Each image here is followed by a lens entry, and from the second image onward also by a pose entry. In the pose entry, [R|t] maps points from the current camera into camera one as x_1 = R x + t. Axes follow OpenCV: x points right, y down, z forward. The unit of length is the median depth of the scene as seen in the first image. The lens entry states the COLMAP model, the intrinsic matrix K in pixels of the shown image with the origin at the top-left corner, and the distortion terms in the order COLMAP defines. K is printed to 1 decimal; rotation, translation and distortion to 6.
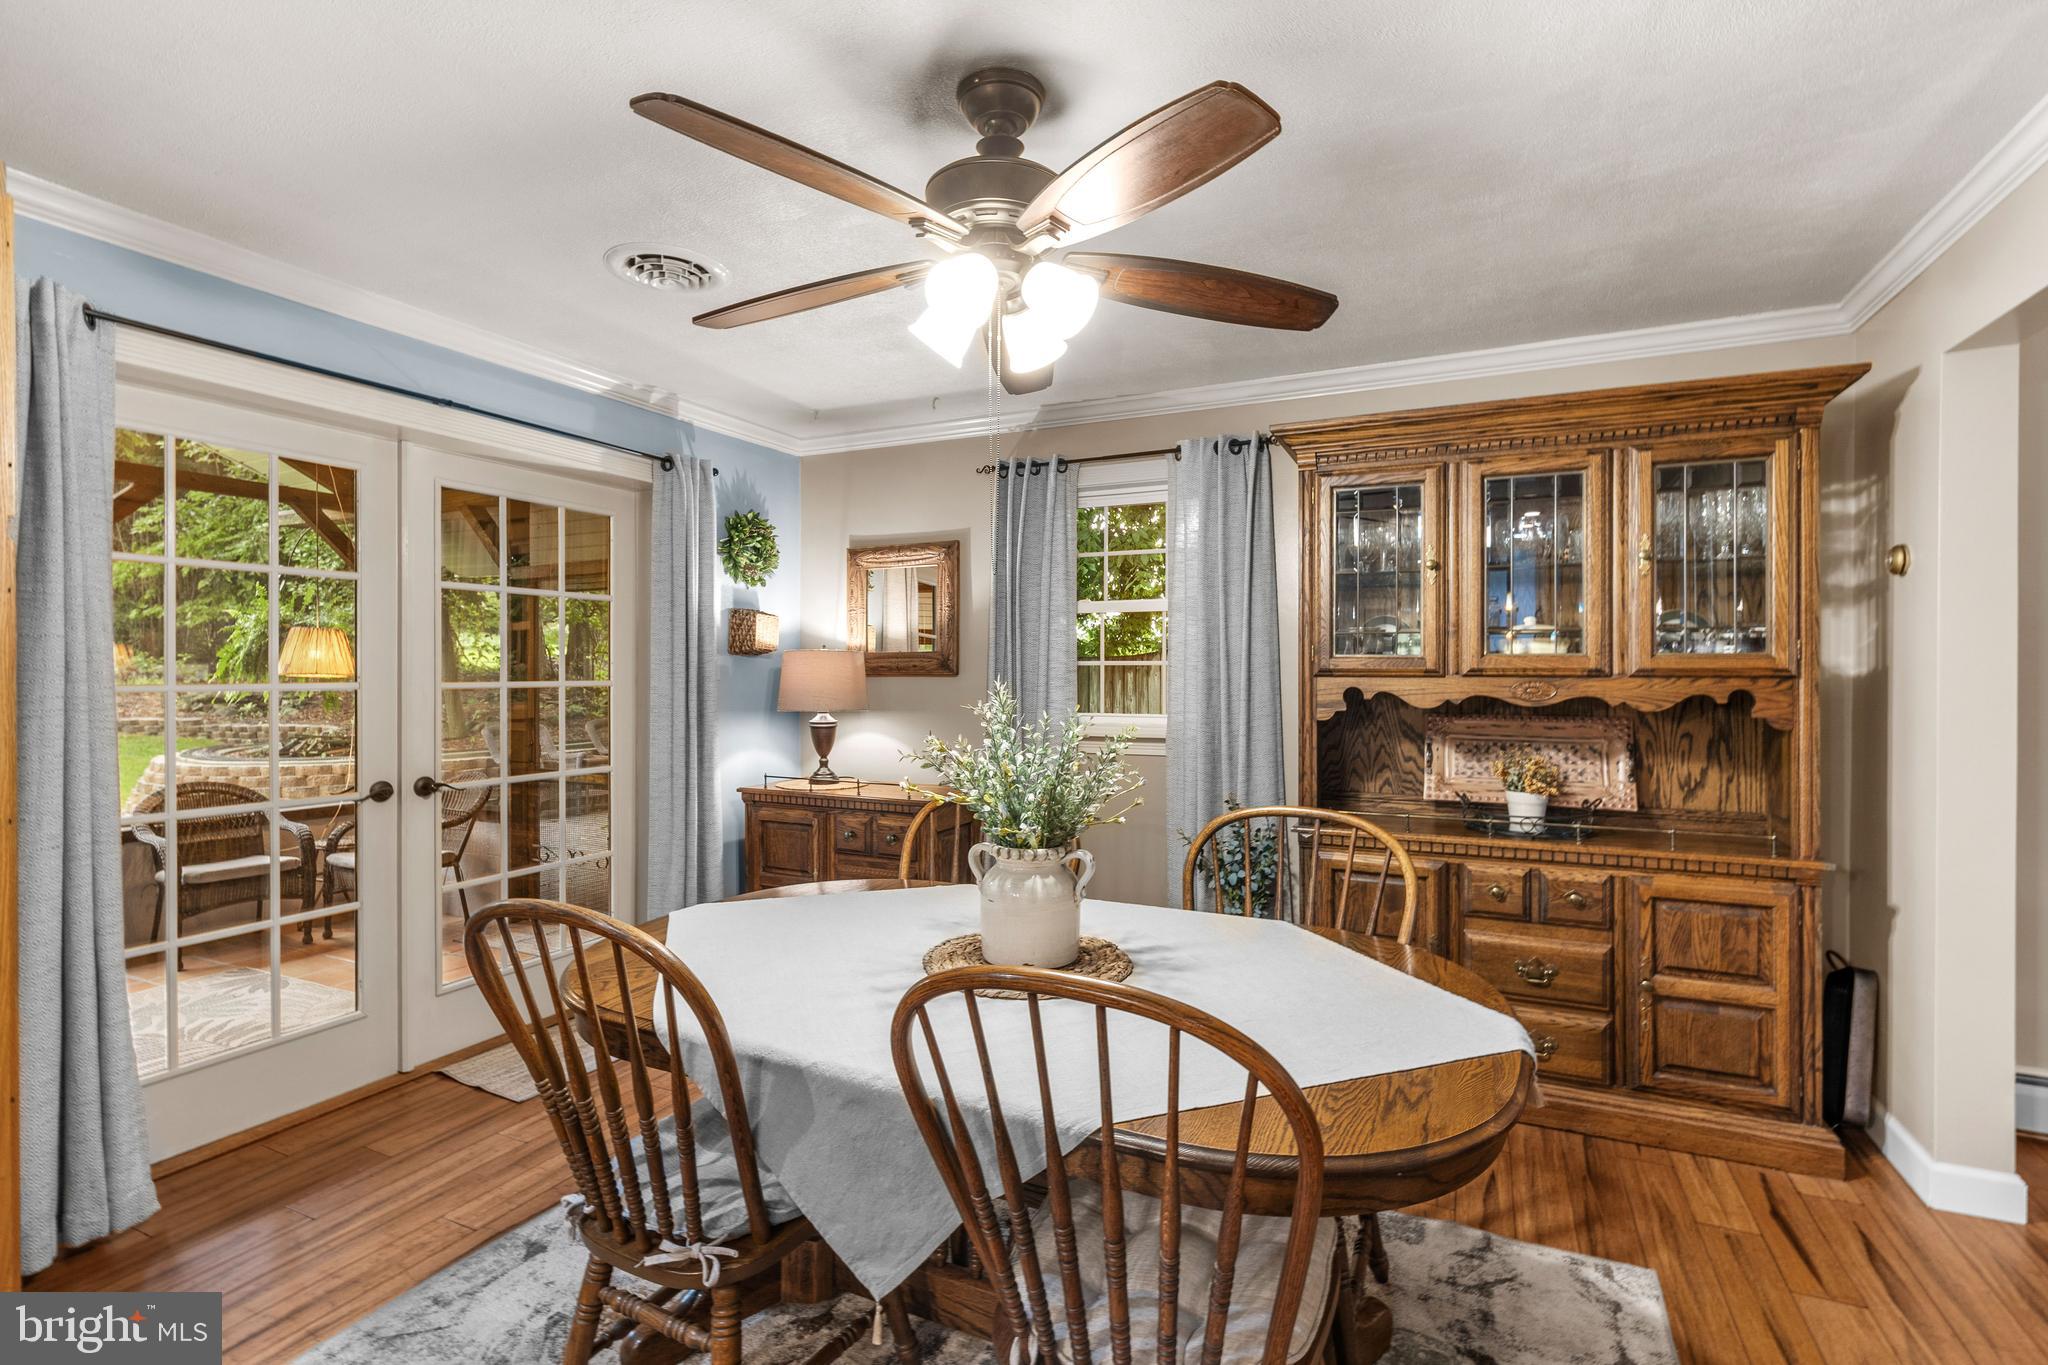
lens RADIAL K [[936.2, 0, 1048.9], [0, 936.2, 680.0], [0, 0, 1]] dist [0.000485, 0.000000]
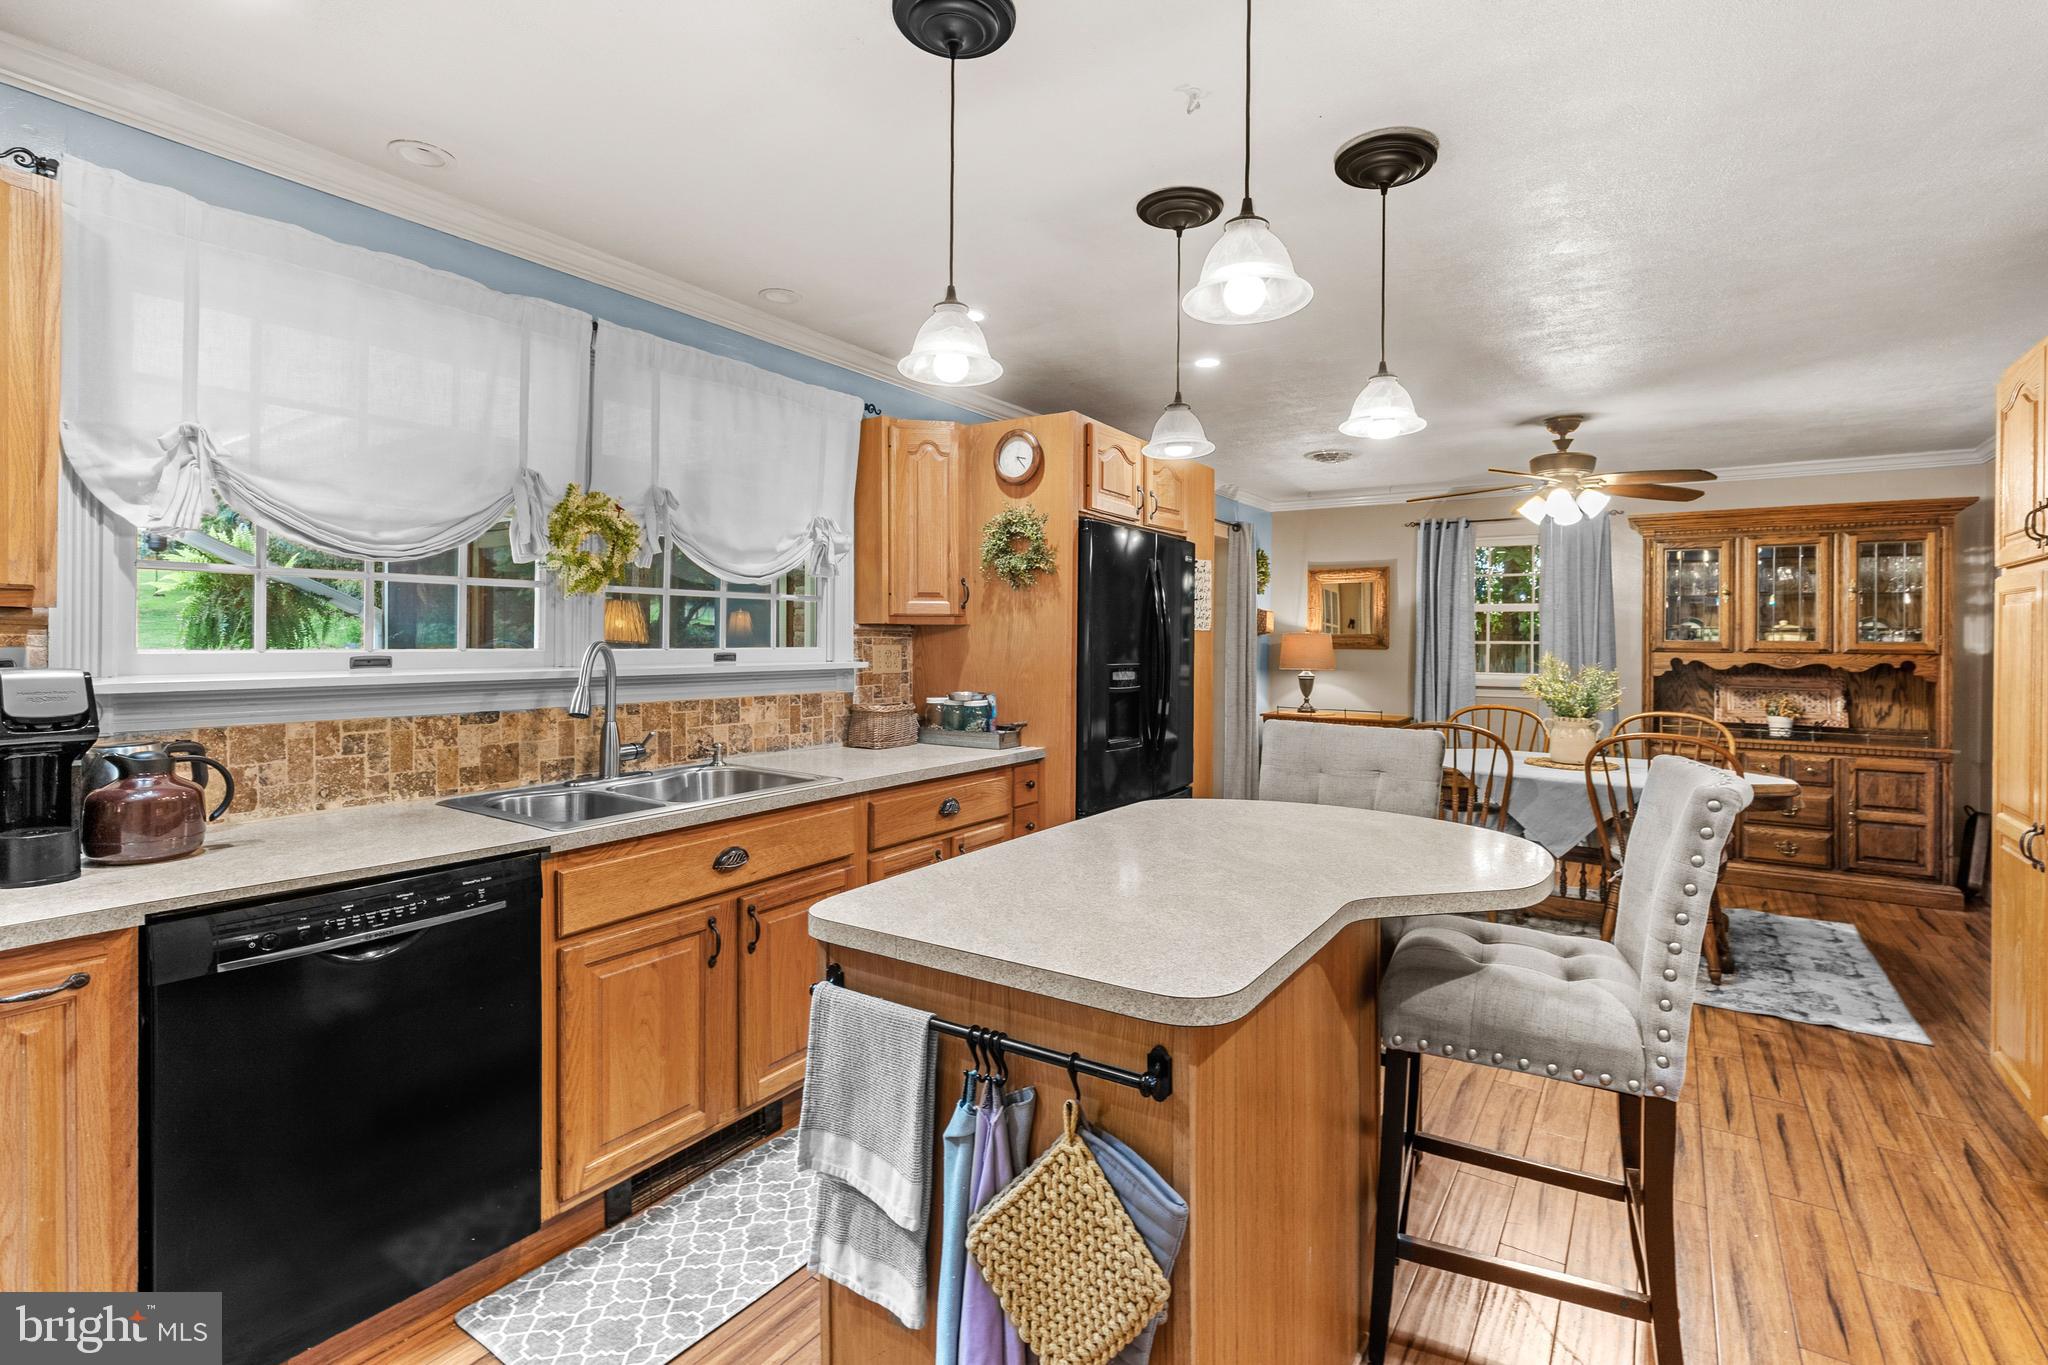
lens RADIAL K [[973.5, 0, 1025.8], [0, 973.5, 646.1], [0, 0, 1]] dist [-0.000331, 0.000381]
pose [[0.988330, 0.009176, -0.152055, -0.693028], [-0.010304, 0.999925, -0.006637, 0.011168], [0.151982, 0.008127, 0.988350, -1.160729]]
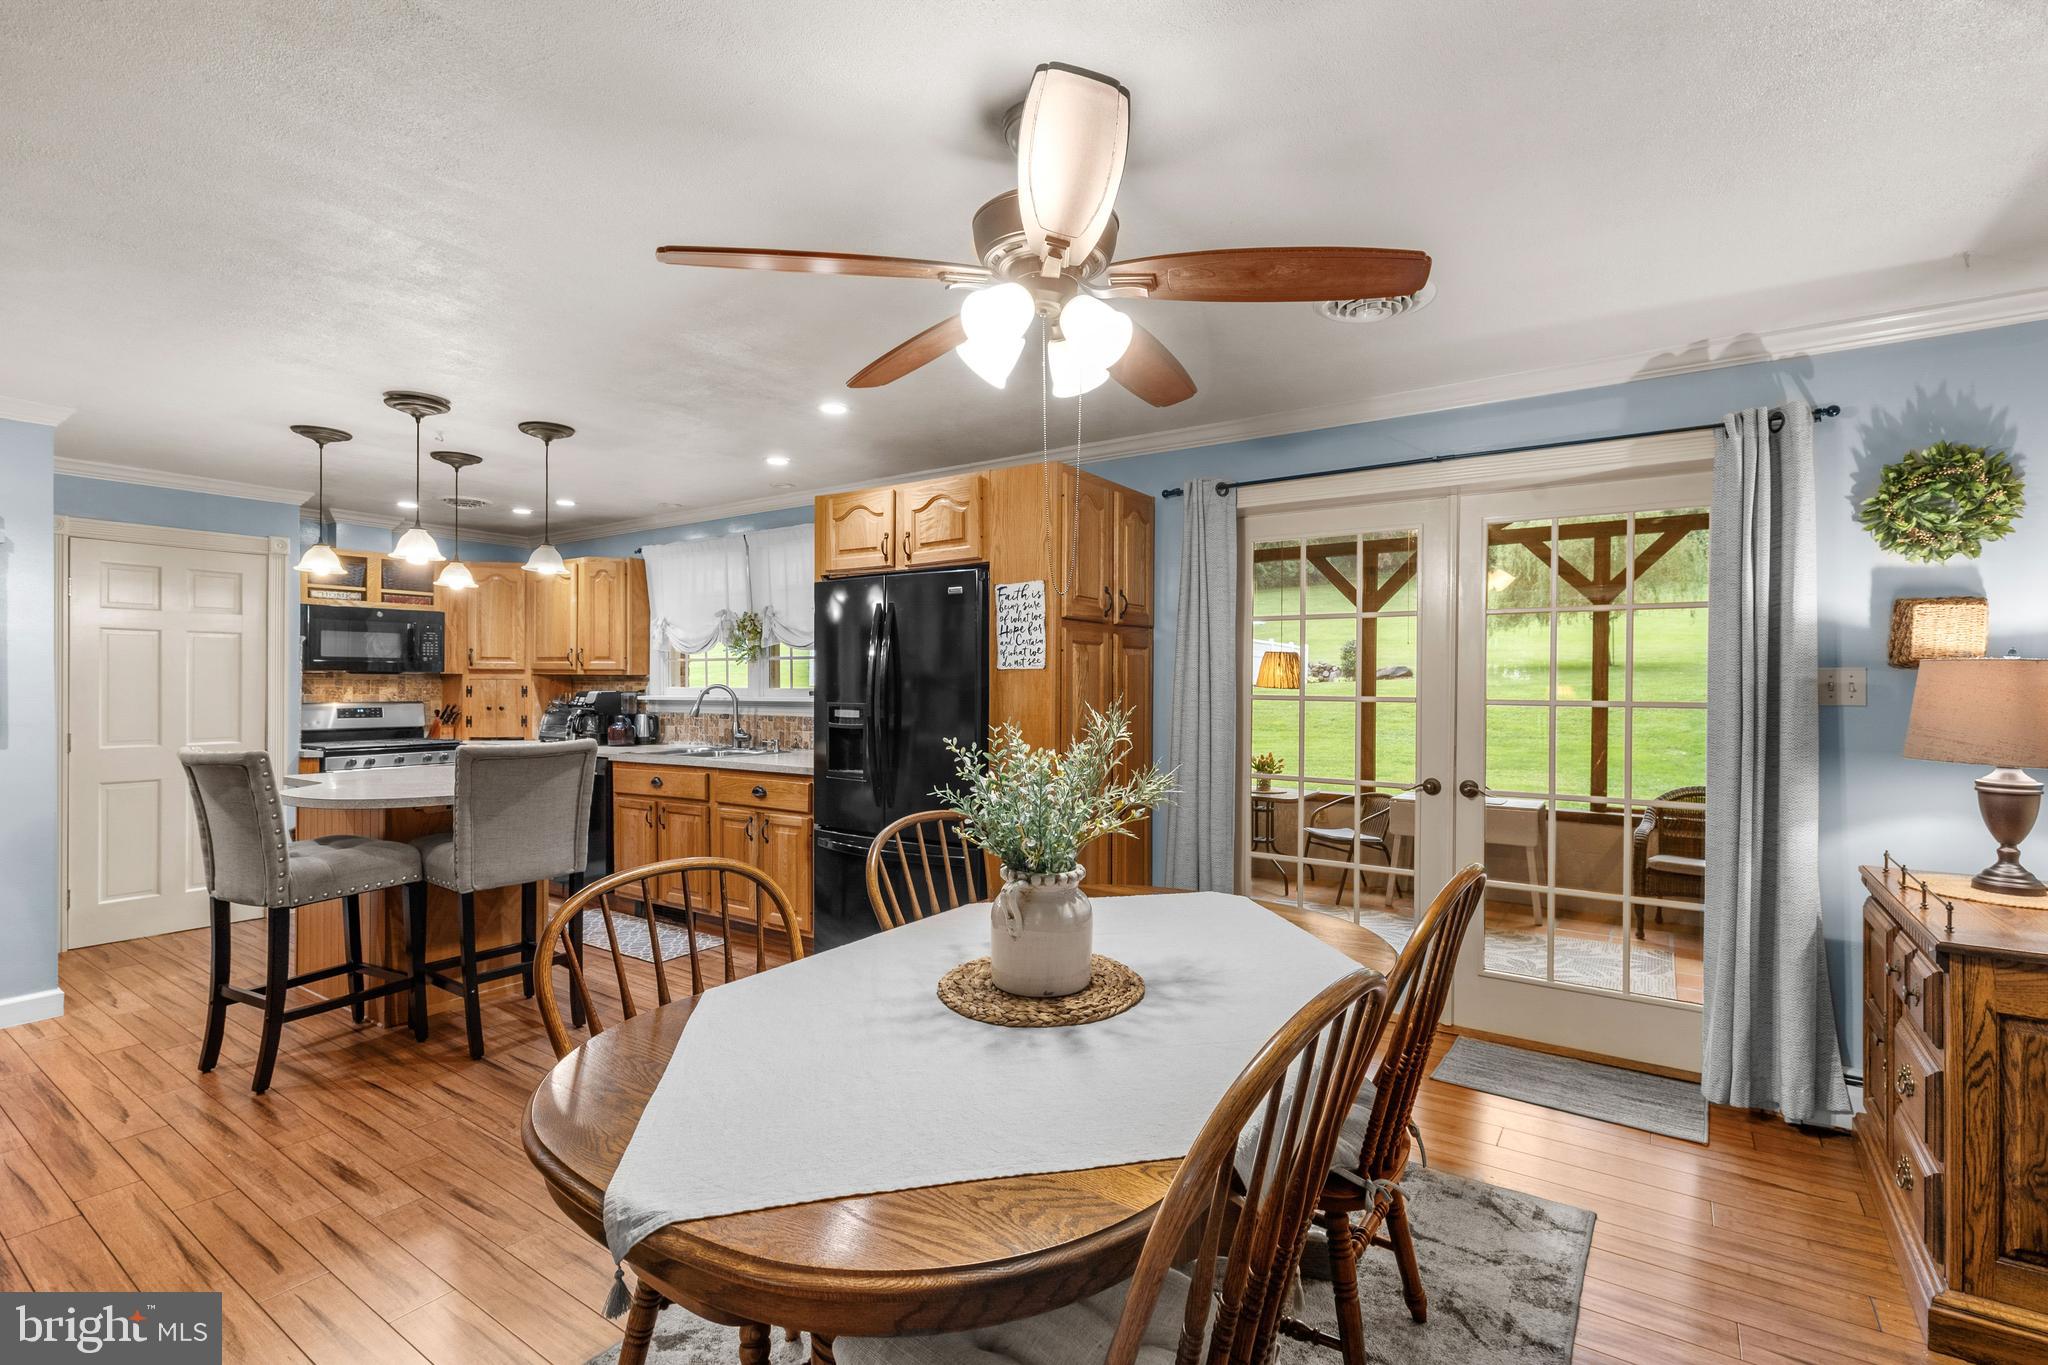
lens RADIAL K [[936.2, 0, 1048.9], [0, 936.2, 680.0], [0, 0, 1]] dist [0.000485, 0.000000]
pose [[-0.162259, -0.001328, -0.986747, 0.683850], [-0.014808, 0.999890, 0.001089, -0.017354], [0.986637, 0.014788, -0.162260, 0.836179]]
